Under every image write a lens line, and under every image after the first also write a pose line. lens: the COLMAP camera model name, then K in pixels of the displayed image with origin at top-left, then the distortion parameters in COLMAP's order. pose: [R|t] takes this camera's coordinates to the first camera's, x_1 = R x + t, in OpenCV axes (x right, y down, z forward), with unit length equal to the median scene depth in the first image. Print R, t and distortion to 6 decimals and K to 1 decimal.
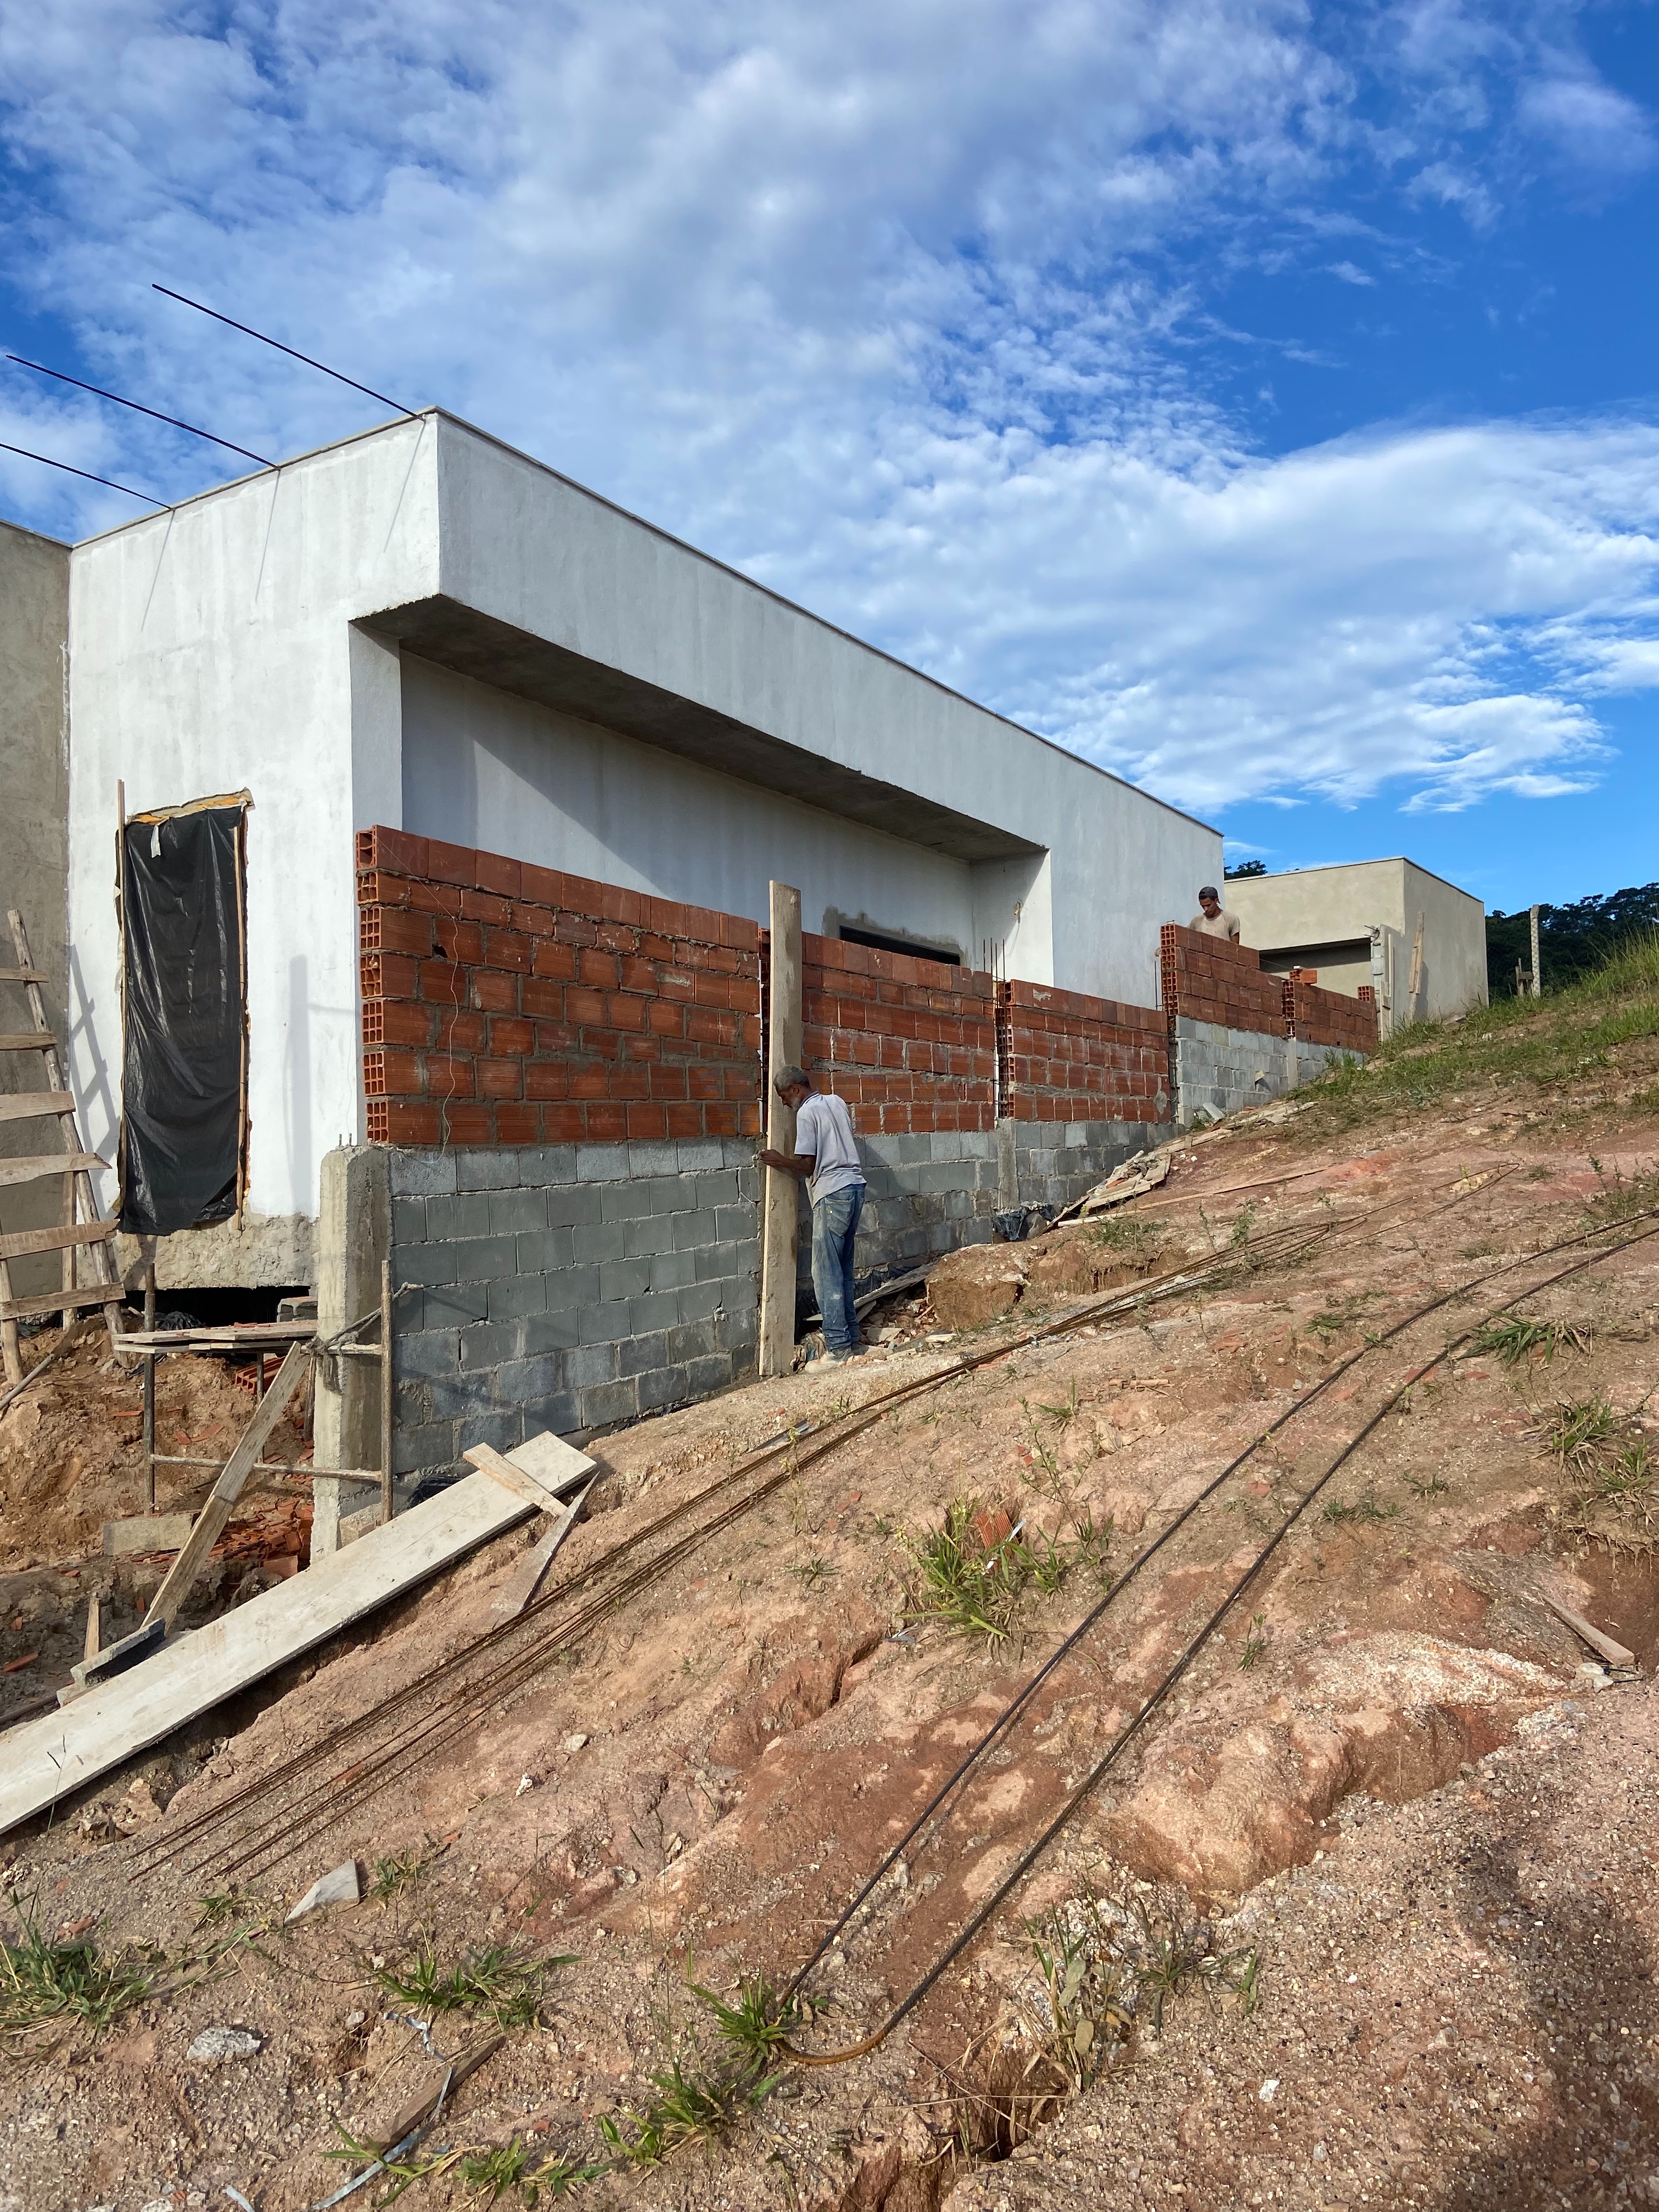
lens RADIAL K [[1646.6, 0, 829.5], [0, 1646.6, 1106.0], [0, 0, 1]] dist [0.001479, 0.000354]
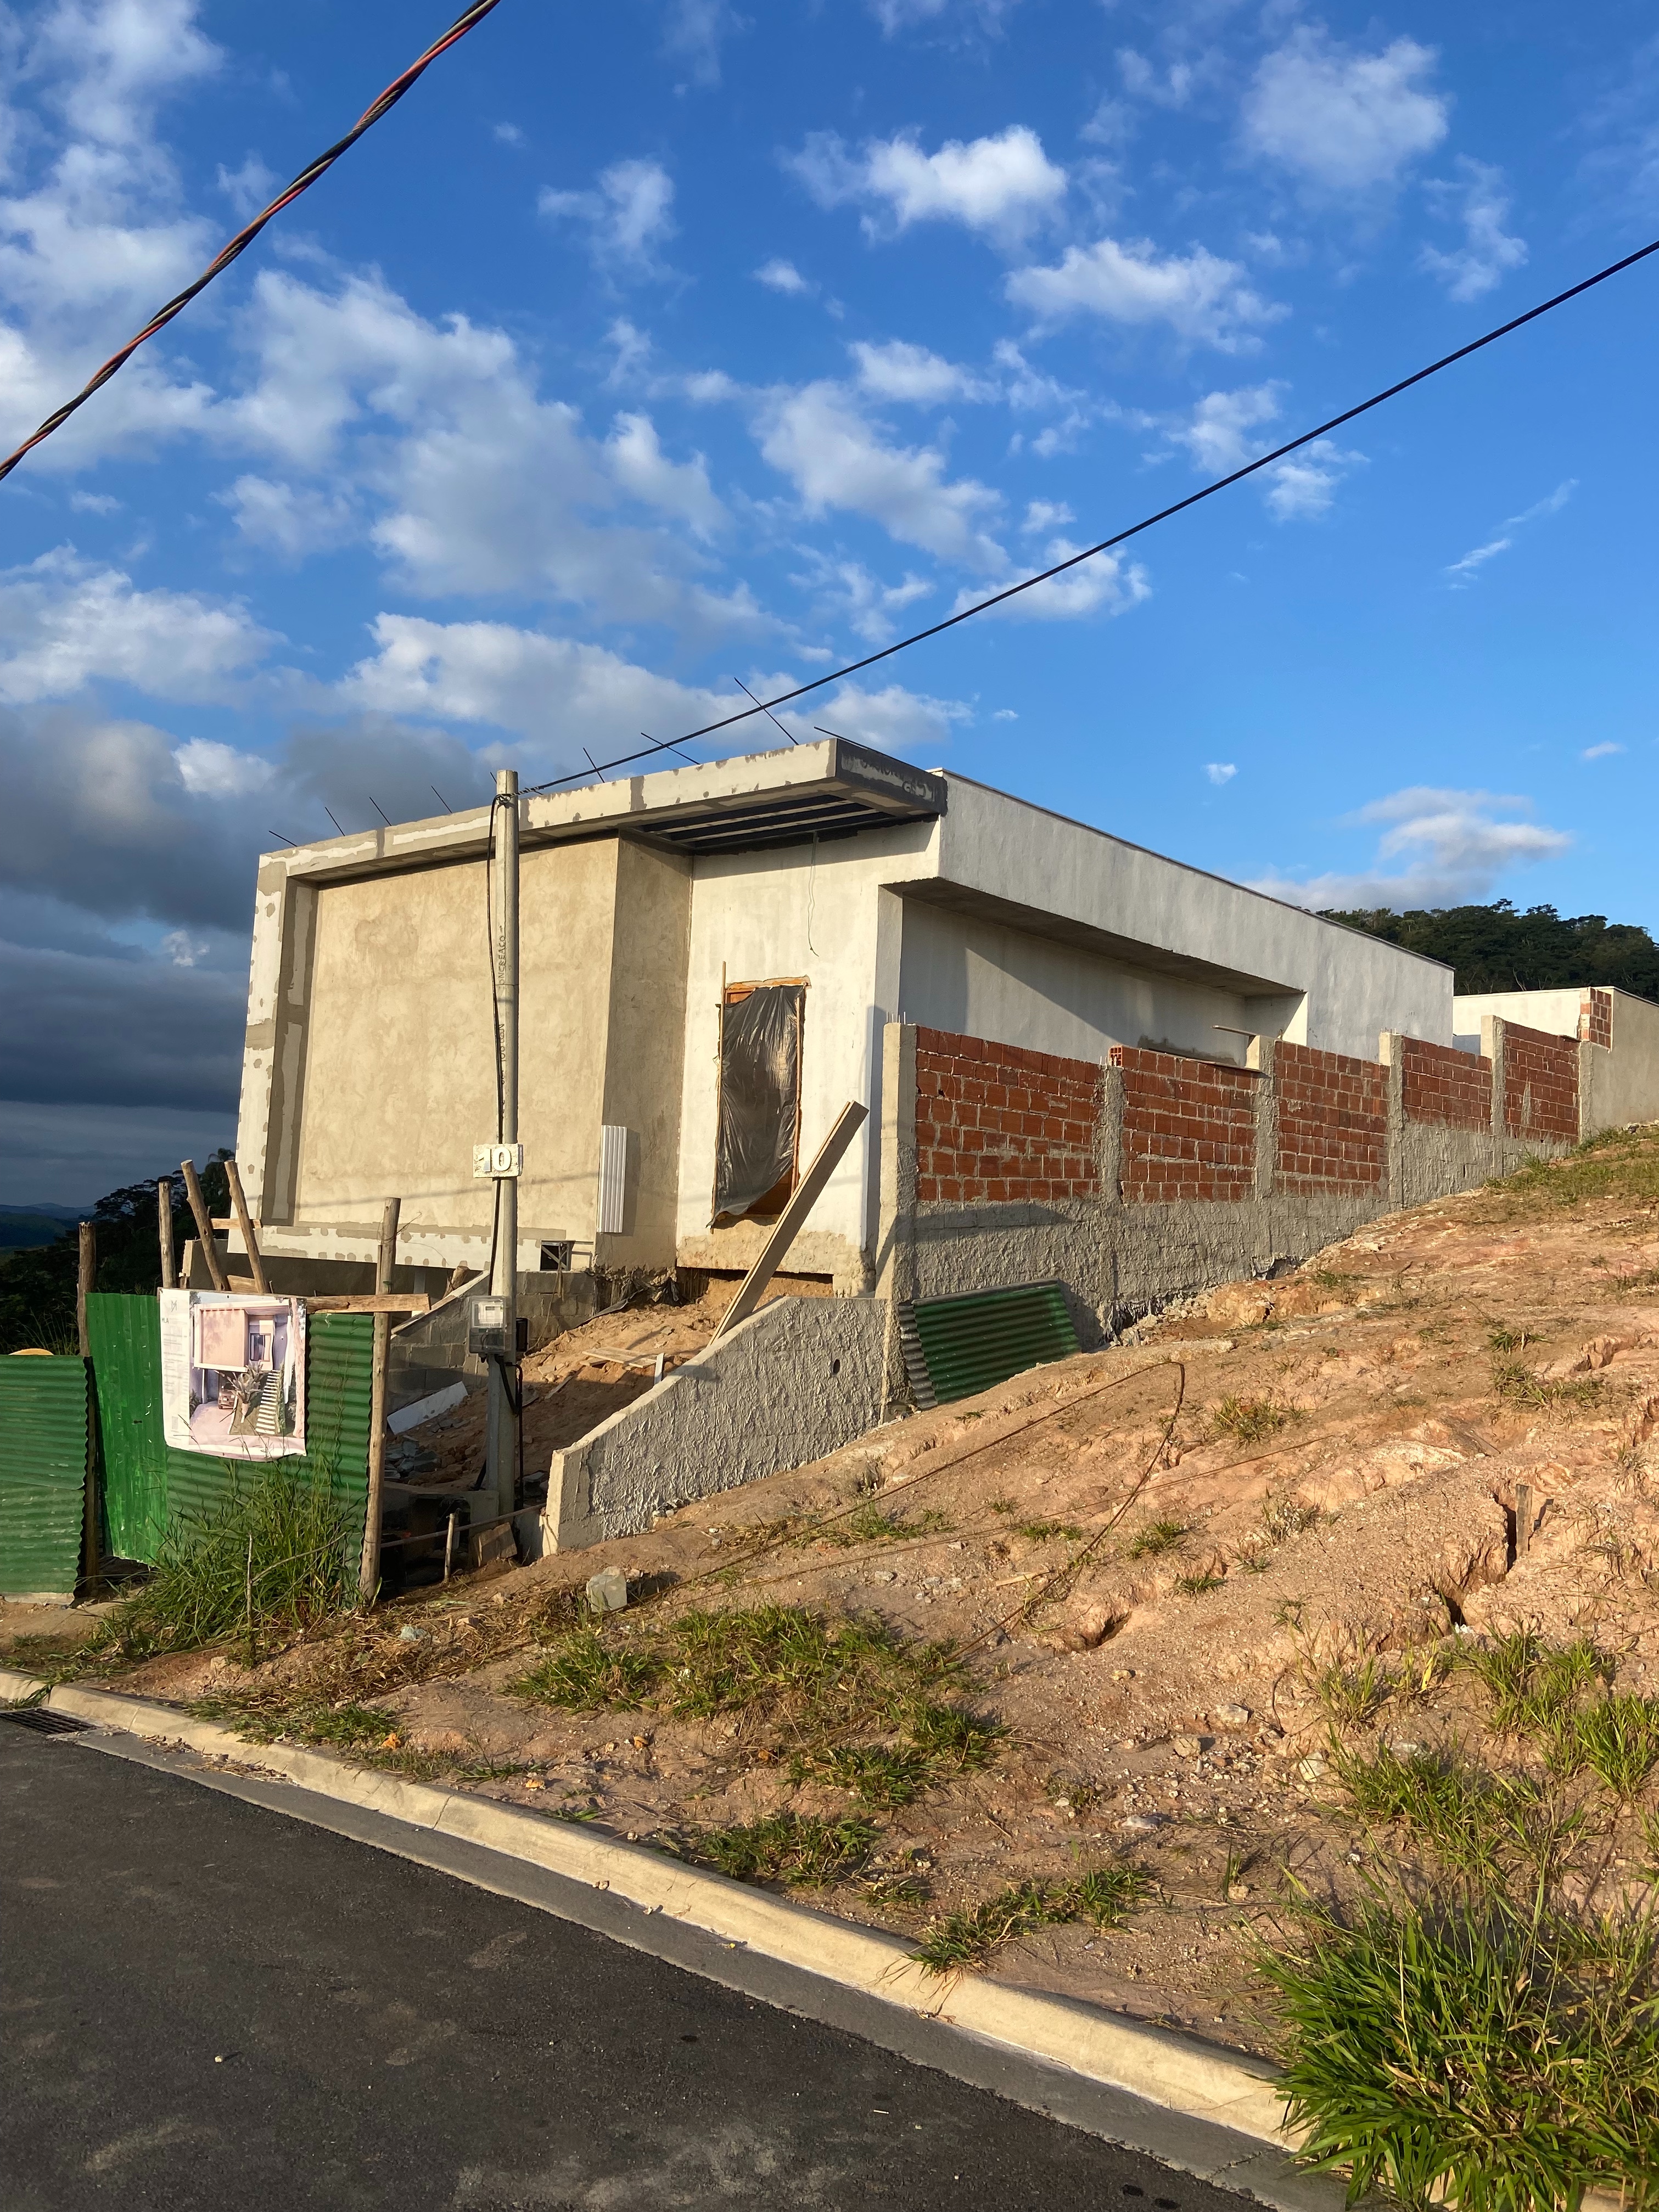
lens RADIAL K [[1682.7, 0, 883.7], [0, 1682.7, 990.8], [0, 0, 1]] dist [-0.000305, -0.000160]
pose [[0.991463, 0.045985, -0.122006, -0.065364], [-0.056032, 0.995200, -0.080233, -0.043237], [0.117731, 0.086384, 0.989281, -0.656922]]
